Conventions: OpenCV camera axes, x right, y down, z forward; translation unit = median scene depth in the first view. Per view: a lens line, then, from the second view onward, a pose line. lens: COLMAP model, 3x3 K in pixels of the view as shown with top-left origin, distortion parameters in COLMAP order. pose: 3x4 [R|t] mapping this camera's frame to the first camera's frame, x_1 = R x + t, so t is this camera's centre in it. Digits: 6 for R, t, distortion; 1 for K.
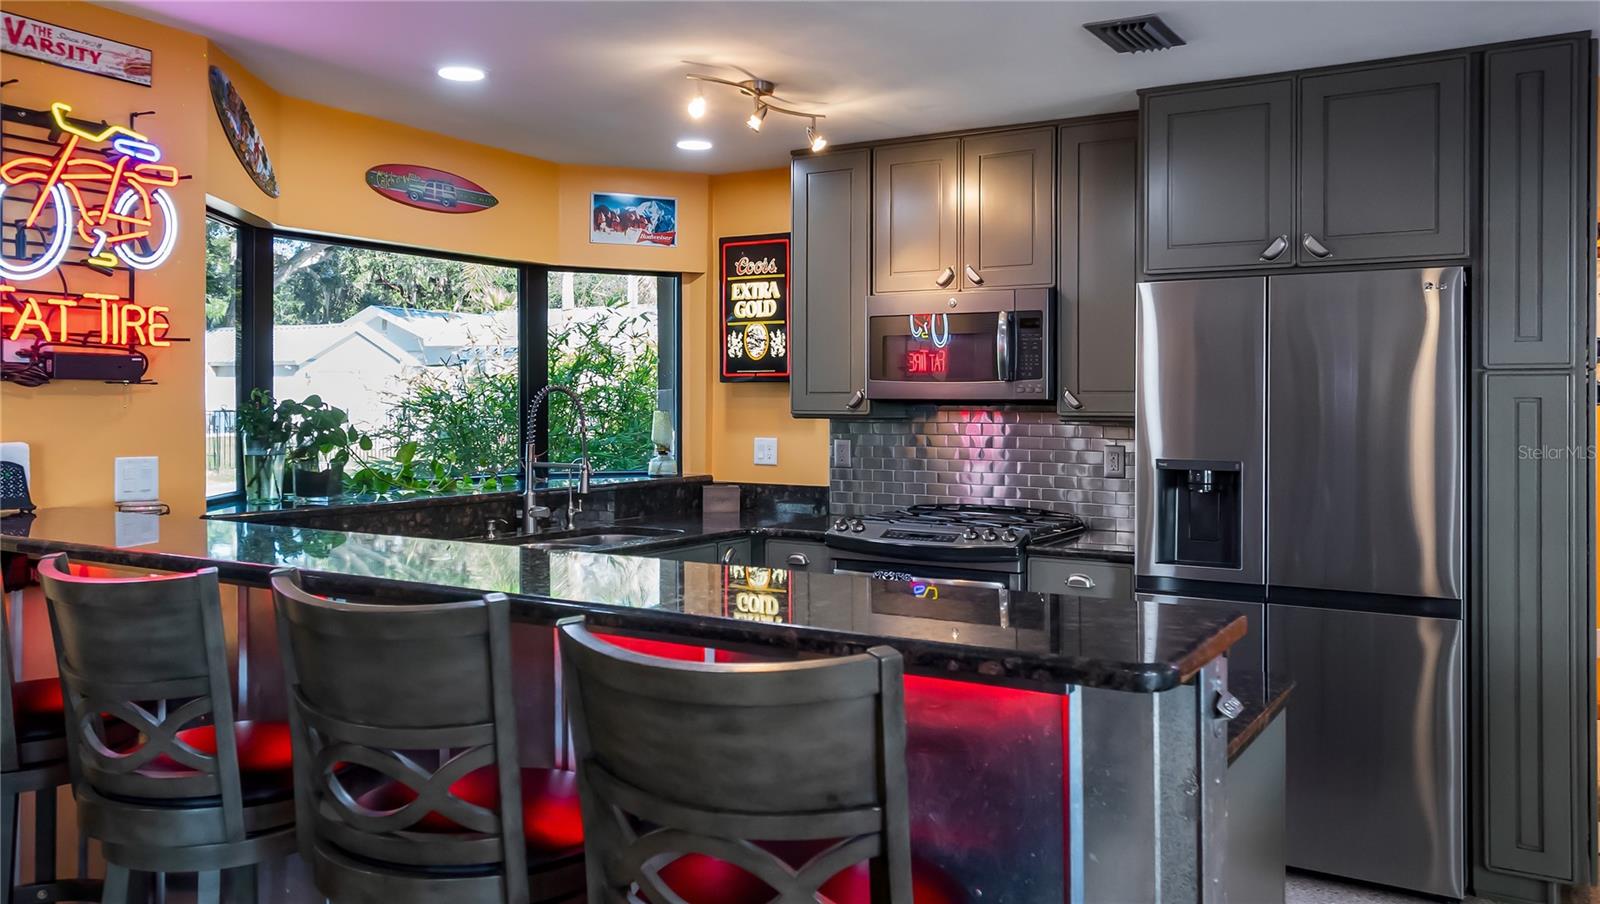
lens RADIAL K [[1246.5, 0, 795.3], [0, 1246.5, 405.9], [0, 0, 1]] dist [0.002325, 0.015244]
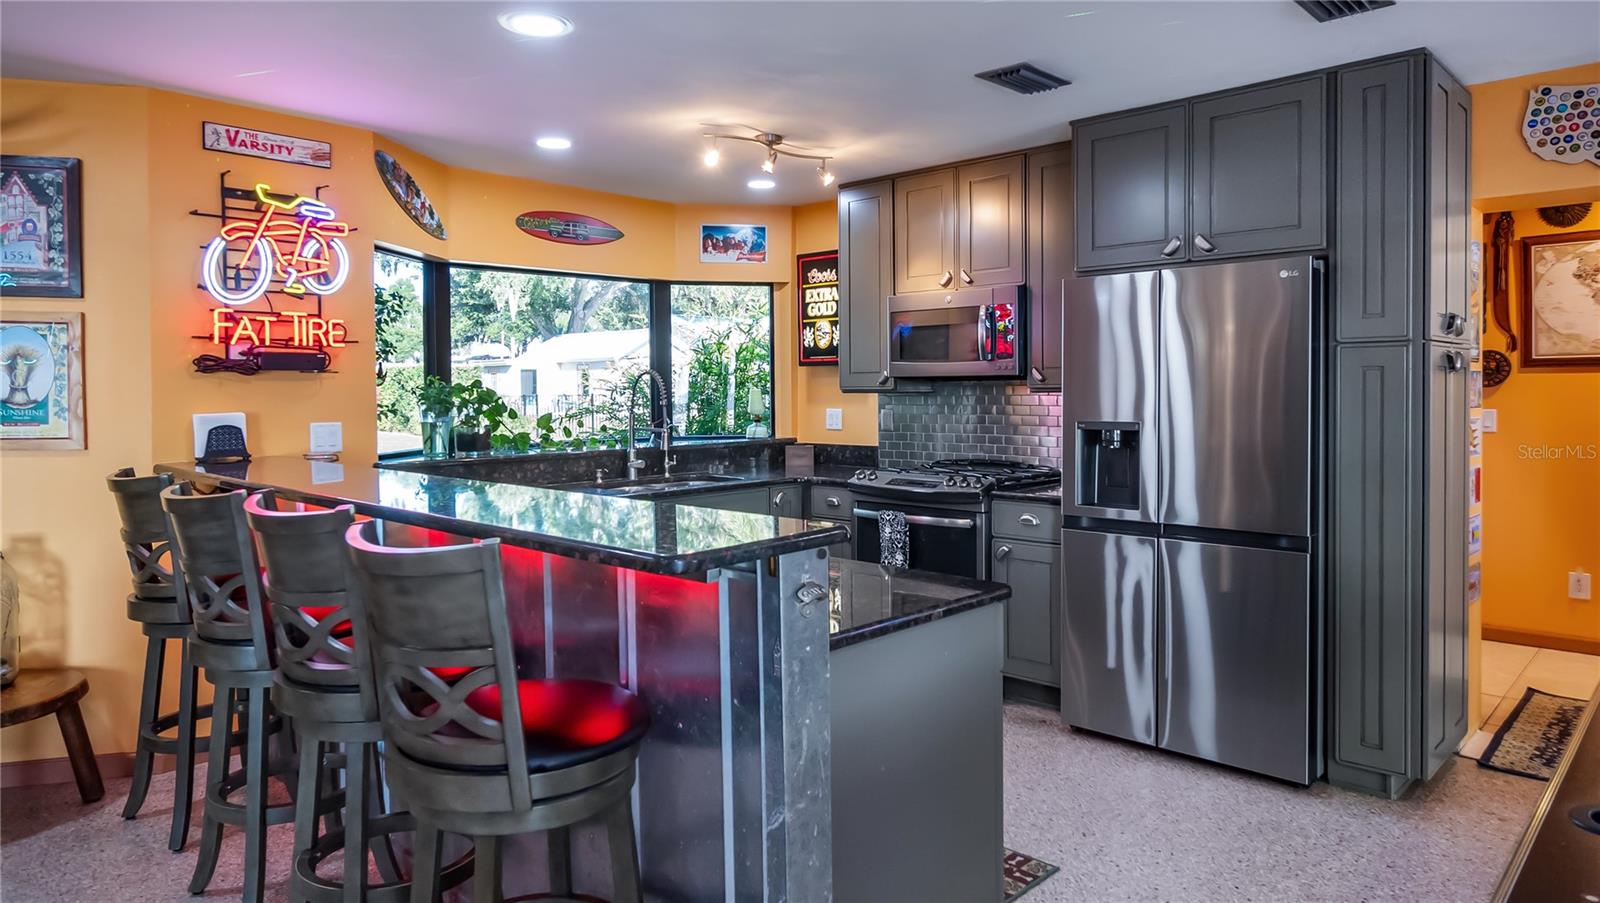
lens RADIAL K [[996.4, 0, 803.8], [0, 996.4, 408.2], [0, 0, 1]] dist [0.001293, -0.001684]
pose [[0.977759, -0.008281, -0.209570, 0.224852], [0.012441, 0.999751, 0.018540, 0.007736], [0.209365, -0.020735, 0.977618, -0.020718]]
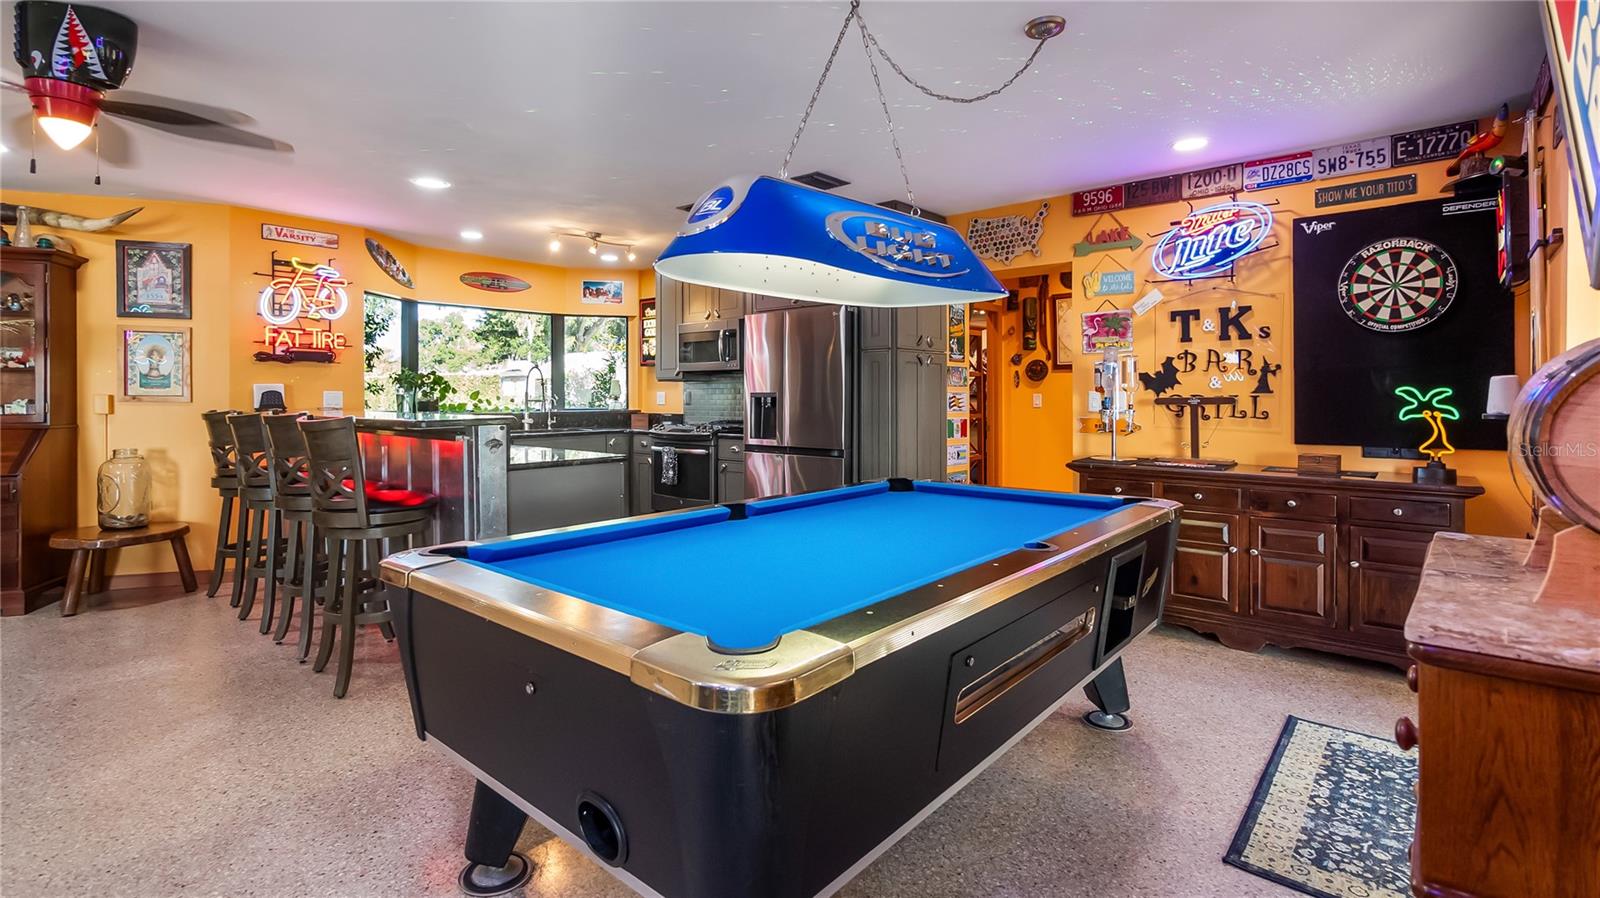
lens RADIAL K [[738.8, 0, 788.2], [0, 738.8, 399.3], [0, 0, 1]] dist [-0.000250, -0.000118]
pose [[0.985881, -0.005009, -0.167371, 0.564066], [0.005627, 0.999979, 0.003217, 0.049105], [0.167351, -0.004113, 0.985889, -0.303607]]
